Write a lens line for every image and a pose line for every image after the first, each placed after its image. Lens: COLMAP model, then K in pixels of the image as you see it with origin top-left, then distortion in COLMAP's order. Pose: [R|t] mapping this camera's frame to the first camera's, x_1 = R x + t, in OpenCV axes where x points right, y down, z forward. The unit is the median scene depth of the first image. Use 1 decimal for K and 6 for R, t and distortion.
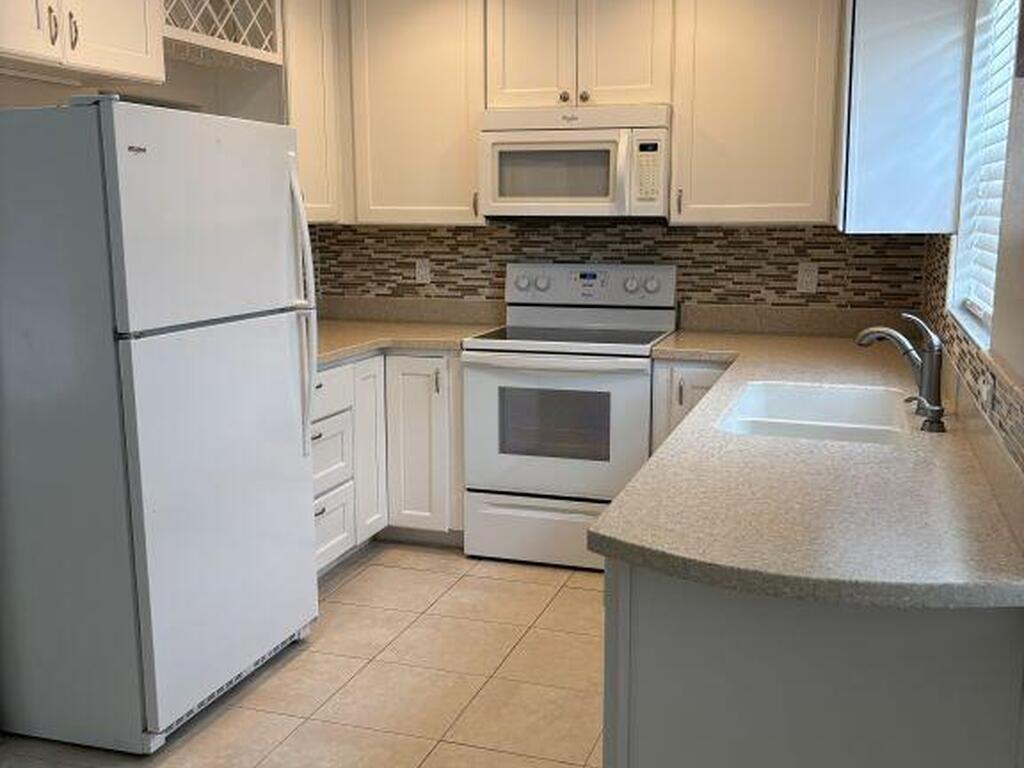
lens RADIAL K [[930.3, 0, 518.8], [0, 930.3, 382.8], [0, 0, 1]] dist [0.163972, -0.338710]
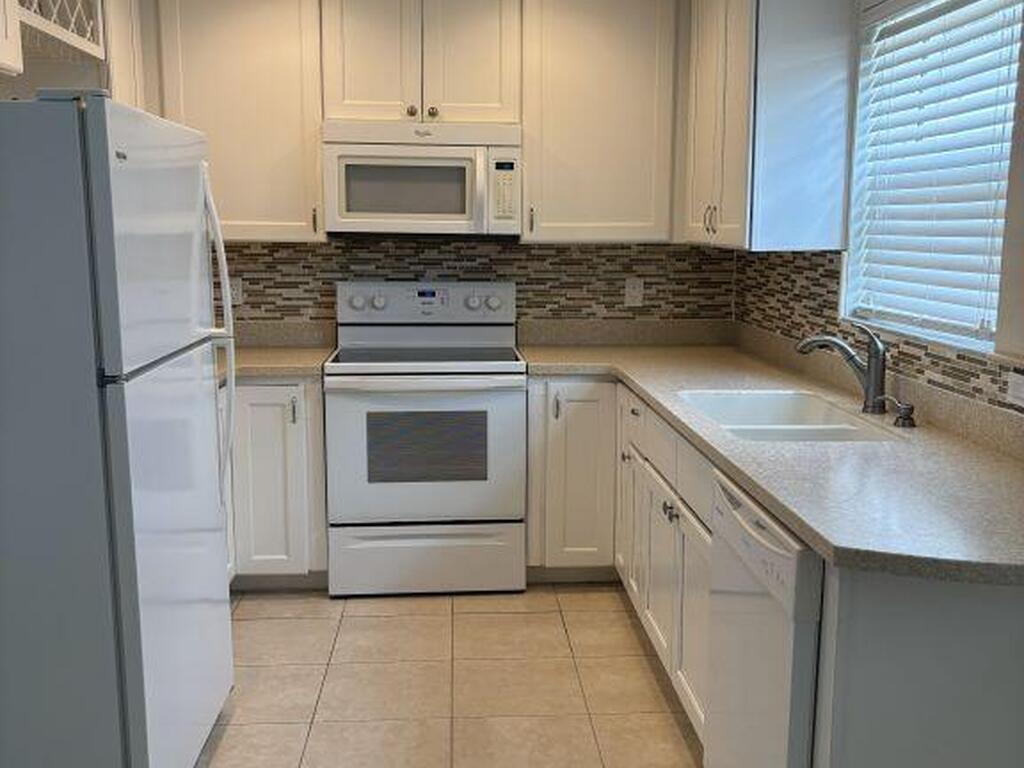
lens RADIAL K [[930.3, 0, 518.8], [0, 930.3, 382.8], [0, 0, 1]] dist [0.163972, -0.338710]
pose [[0.936517, -0.053019, 0.346590, -0.191791], [0.058596, 0.998266, -0.005621, -0.010697], [-0.345691, 0.025573, 0.938000, 0.052455]]
